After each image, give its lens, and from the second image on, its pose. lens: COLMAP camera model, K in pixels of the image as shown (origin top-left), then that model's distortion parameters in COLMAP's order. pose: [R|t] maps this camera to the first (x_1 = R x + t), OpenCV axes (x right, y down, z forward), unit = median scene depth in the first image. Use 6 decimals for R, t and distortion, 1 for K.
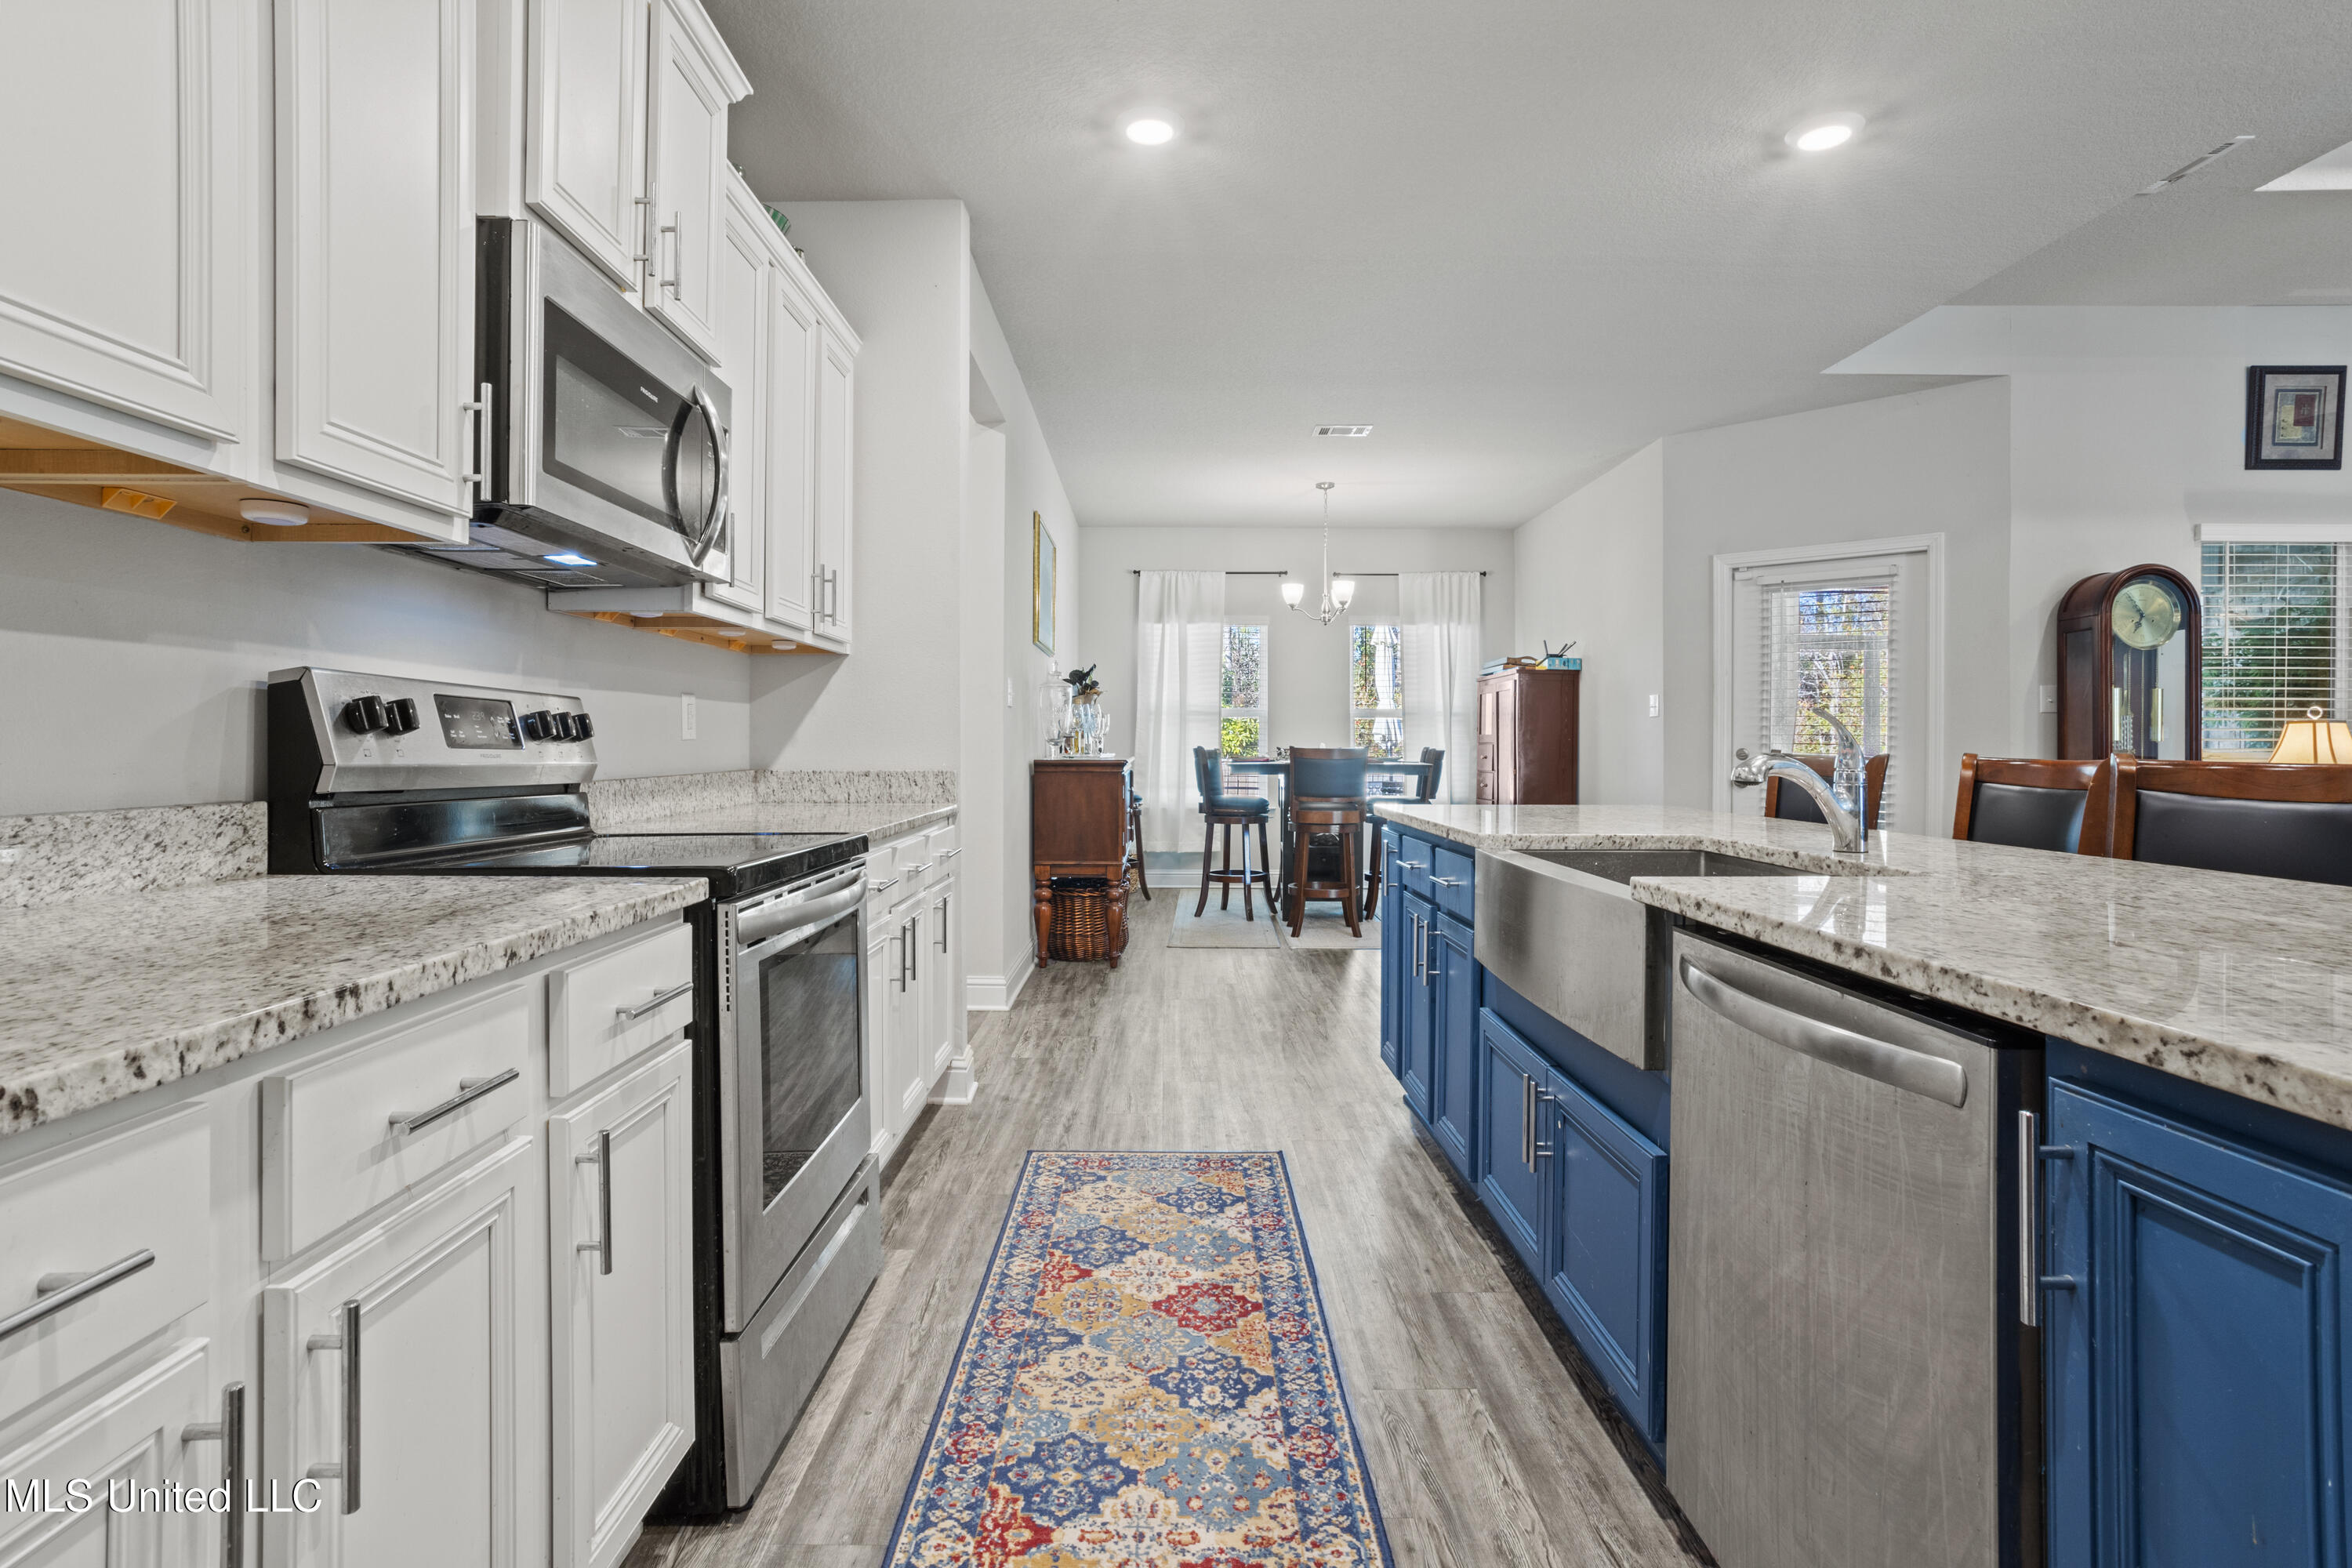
lens RADIAL K [[1140.5, 0, 1163.1], [0, 1140.5, 766.2], [0, 0, 1]] dist [-0.050683, 0.031048]
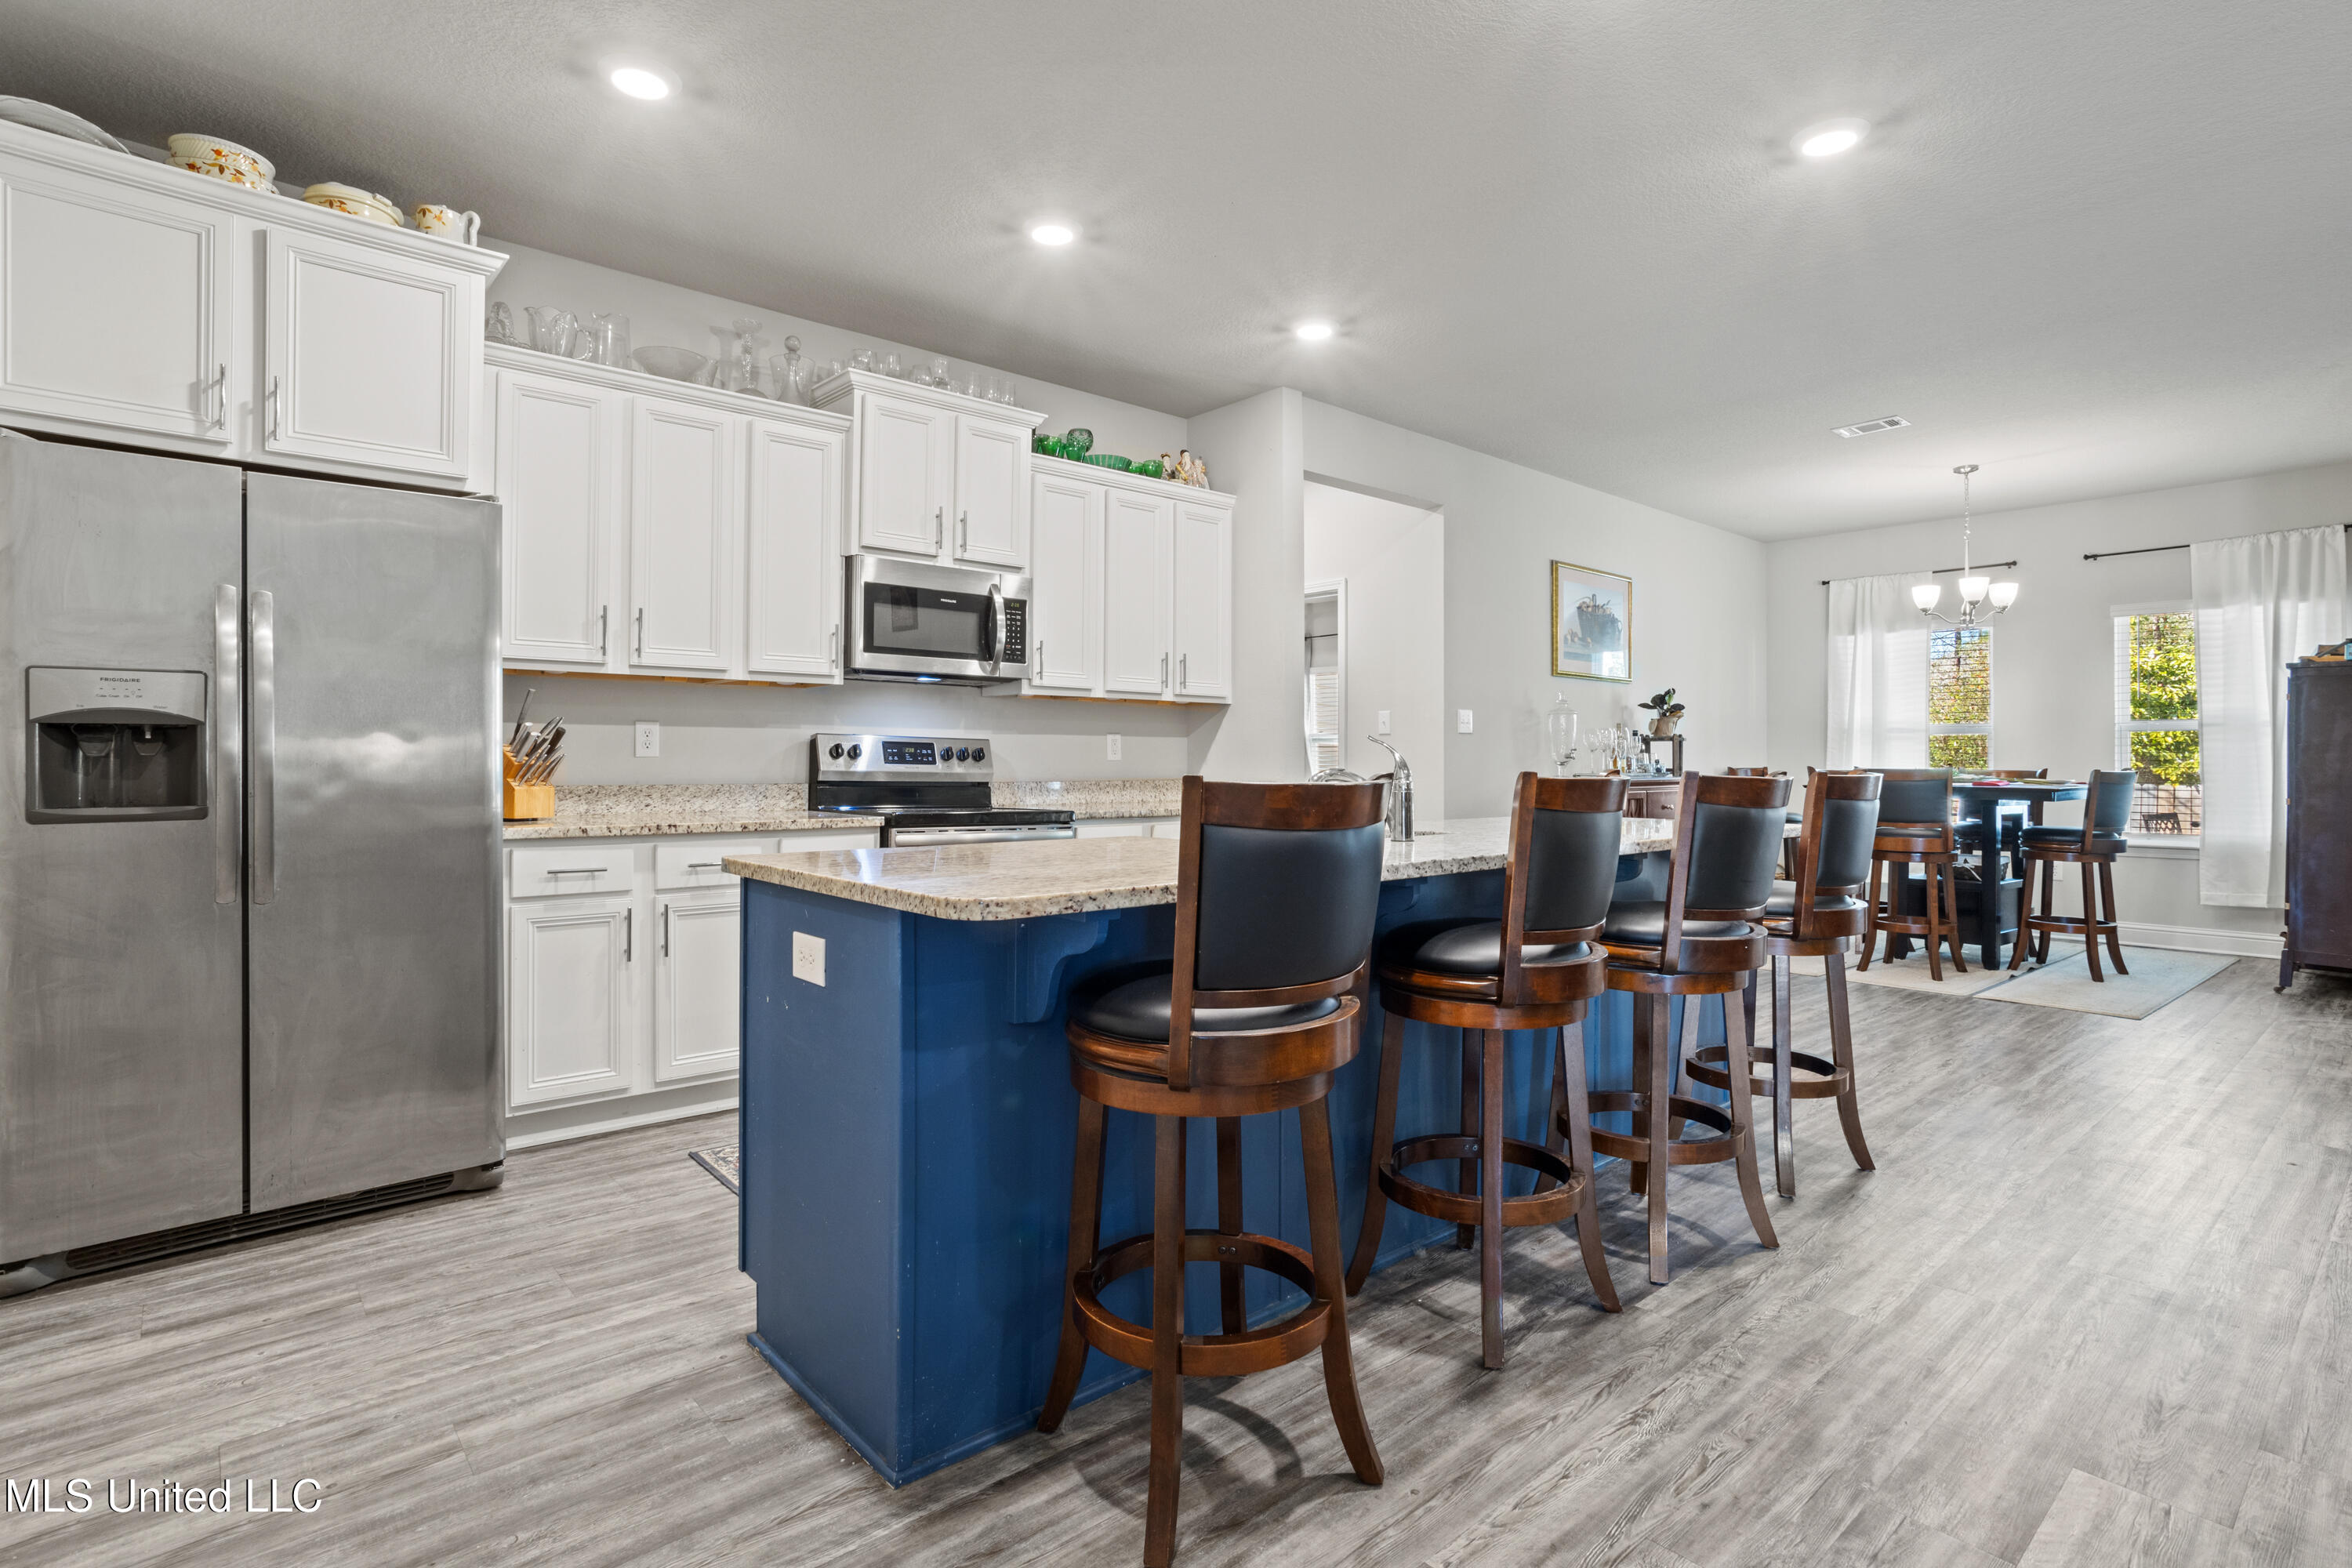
lens RADIAL K [[1140.5, 0, 1163.1], [0, 1140.5, 766.2], [0, 0, 1]] dist [-0.050683, 0.031048]
pose [[0.649294, 0.000758, -0.760537, 1.091371], [-0.015243, 0.999812, -0.012017, 0.005672], [0.760385, 0.019396, 0.649183, -0.081694]]
